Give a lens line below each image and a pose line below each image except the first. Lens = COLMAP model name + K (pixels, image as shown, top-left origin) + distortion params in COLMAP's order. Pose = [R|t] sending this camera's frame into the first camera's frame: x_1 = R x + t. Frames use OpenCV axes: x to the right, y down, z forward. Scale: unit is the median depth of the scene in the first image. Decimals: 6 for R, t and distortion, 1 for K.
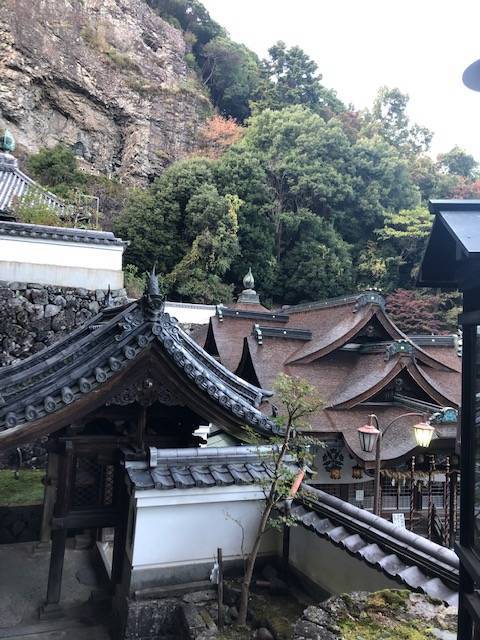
lens RADIAL K [[506.7, 0, 257.0], [0, 506.7, 316.5], [0, 0, 1]] dist [-0.005666, -0.004286]
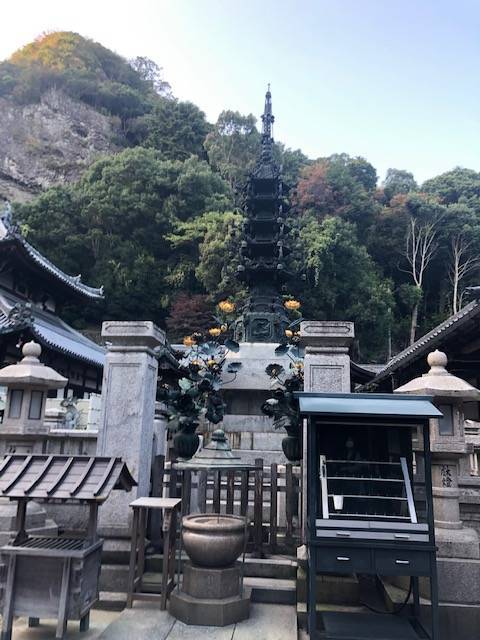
lens RADIAL K [[506.7, 0, 257.0], [0, 506.7, 316.5], [0, 0, 1]] dist [-0.005666, -0.004286]
pose [[0.937672, -0.110440, -0.329507, 0.584218], [0.050788, 0.981529, -0.184450, 0.142419], [0.343792, 0.156219, 0.925961, 0.121371]]
